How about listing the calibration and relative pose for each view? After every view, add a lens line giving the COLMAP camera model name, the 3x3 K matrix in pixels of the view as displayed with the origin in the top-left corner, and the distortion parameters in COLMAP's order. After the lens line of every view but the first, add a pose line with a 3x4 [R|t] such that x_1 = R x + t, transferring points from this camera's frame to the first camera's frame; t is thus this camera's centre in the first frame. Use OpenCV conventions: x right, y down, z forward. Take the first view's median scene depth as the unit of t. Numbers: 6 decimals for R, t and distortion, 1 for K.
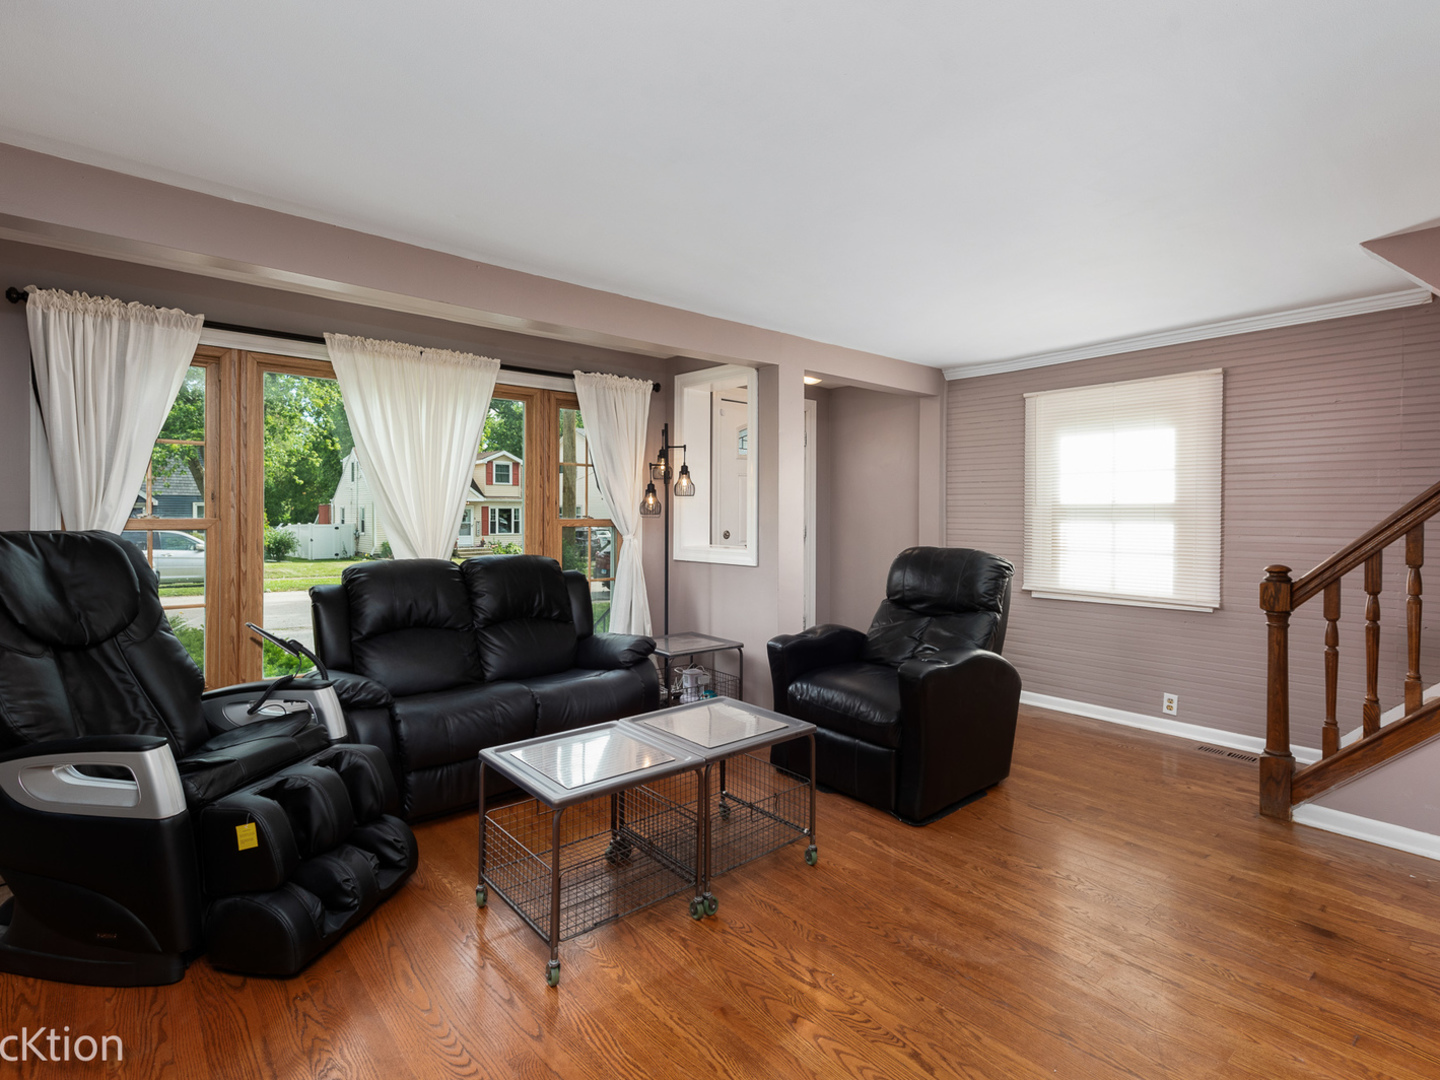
lens RADIAL K [[717.9, 0, 717.6], [0, 717.9, 521.3], [0, 0, 1]] dist [0.003244, -0.000025]
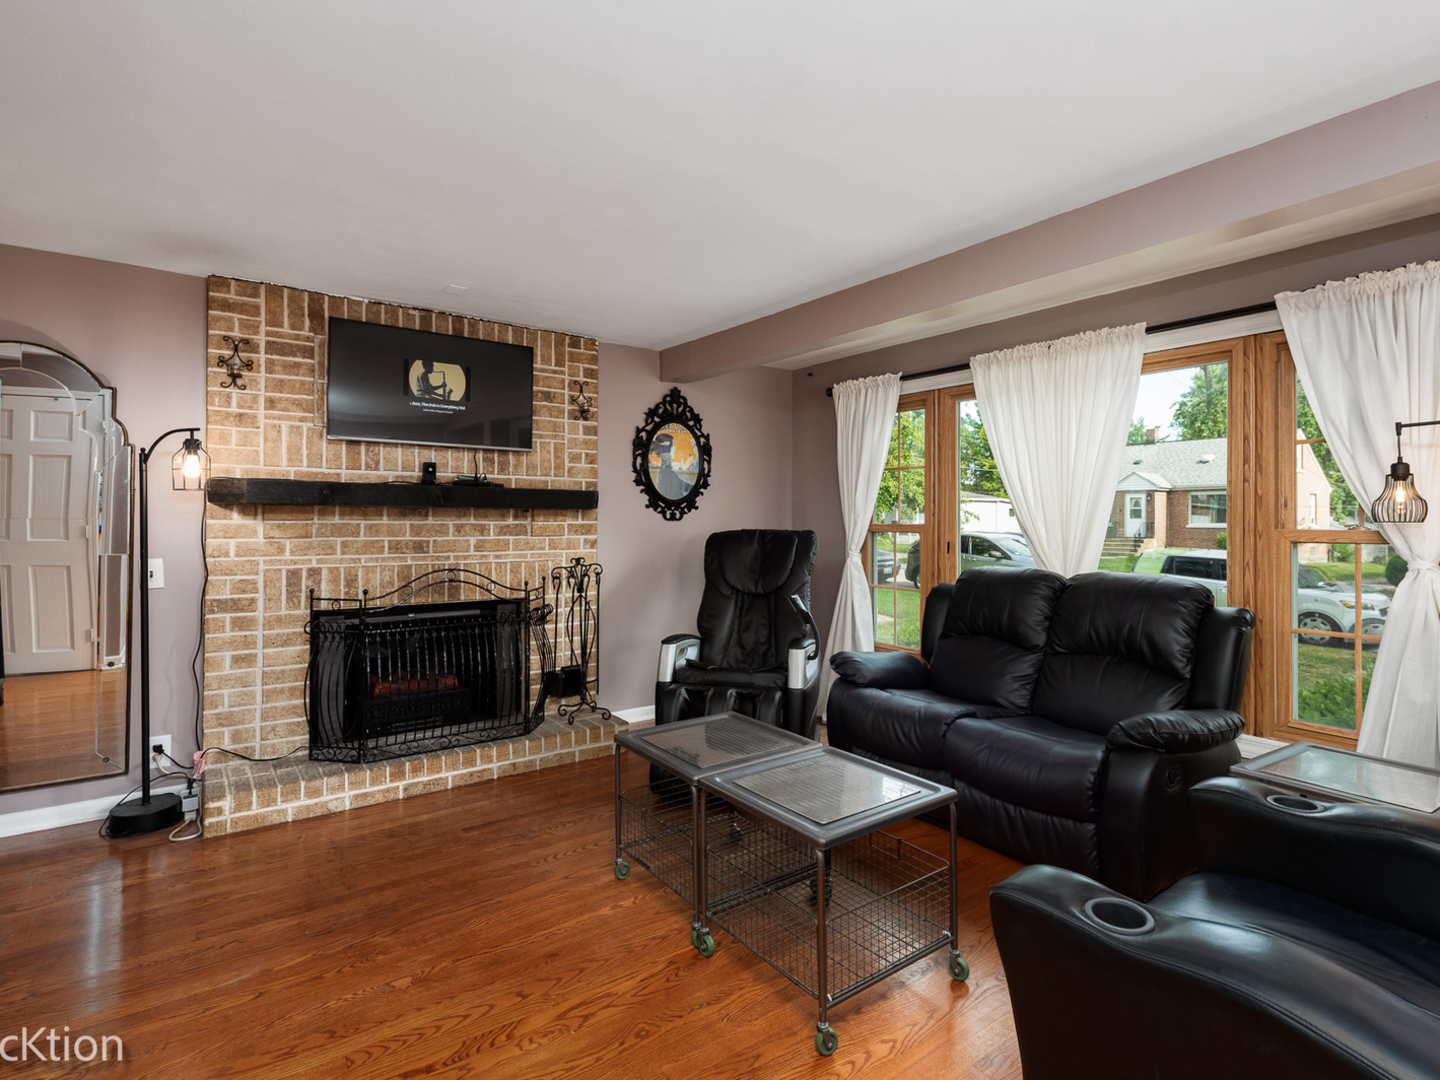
lens RADIAL K [[733.7, 0, 721.0], [0, 733.7, 502.0], [0, 0, 1]] dist [-0.000499, 0.000049]
pose [[-0.086626, -0.025478, -0.995915, 0.579549], [-0.014448, 0.999600, -0.024316, -0.004633], [0.996136, 0.012283, -0.086960, 0.681318]]
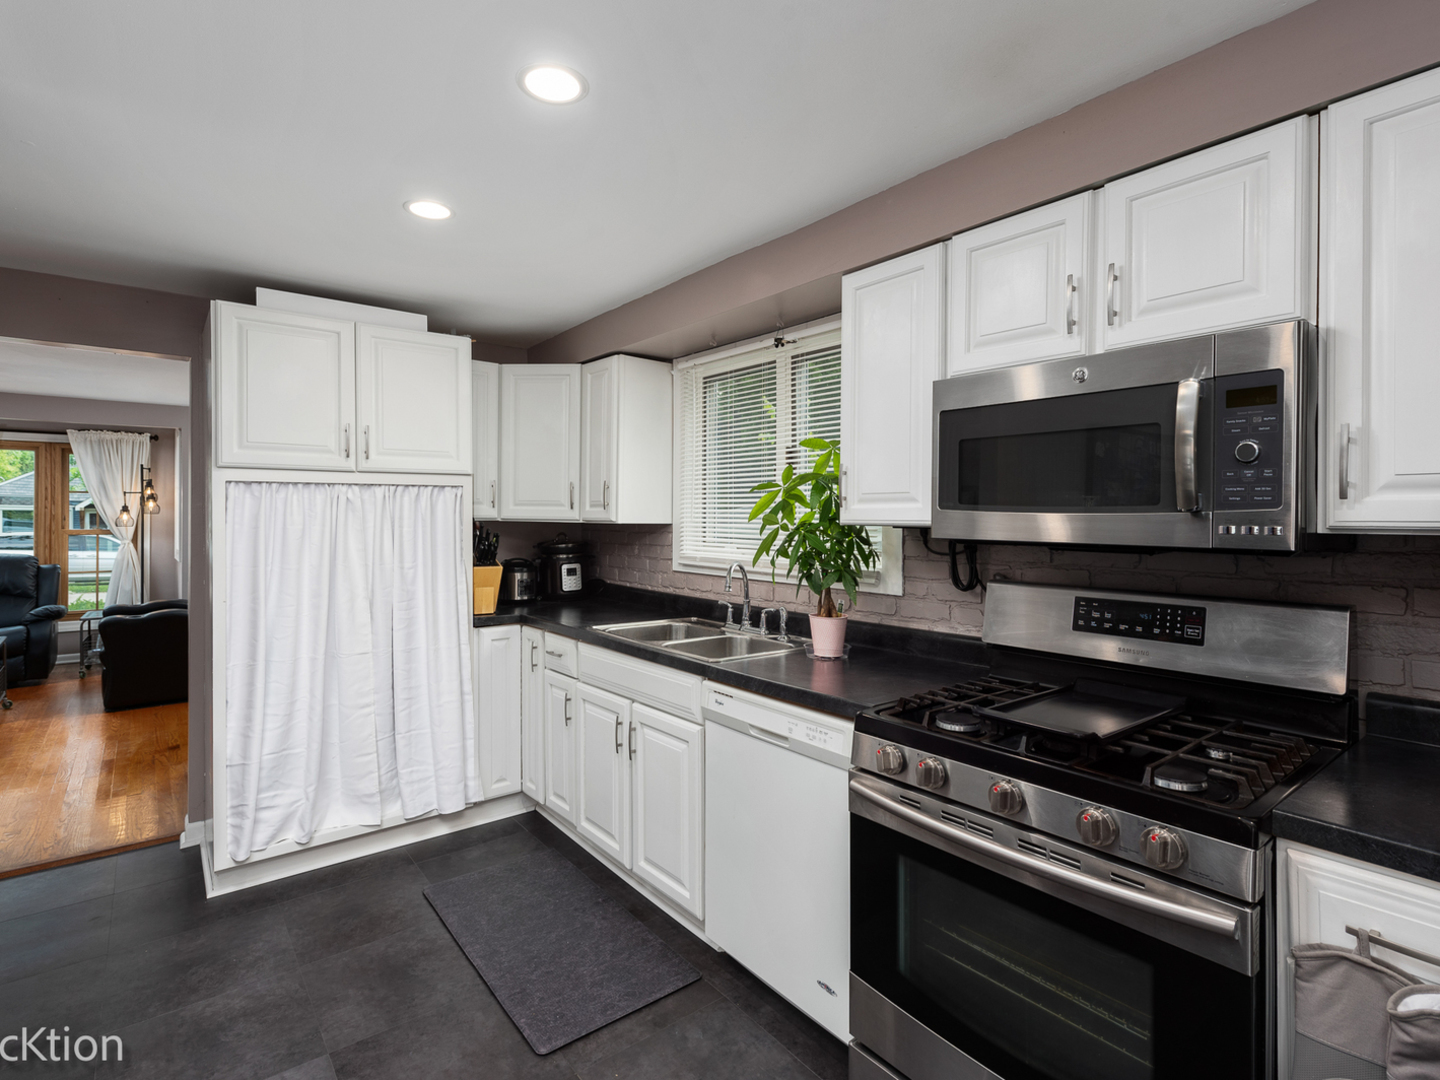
lens RADIAL K [[717.9, 0, 717.6], [0, 717.9, 521.3], [0, 0, 1]] dist [0.003244, -0.000025]
pose [[0.999512, 0.002258, -0.031165, 1.411093], [-0.002392, 0.999988, -0.004263, -0.020485], [0.031155, 0.004335, 0.999505, -0.517980]]
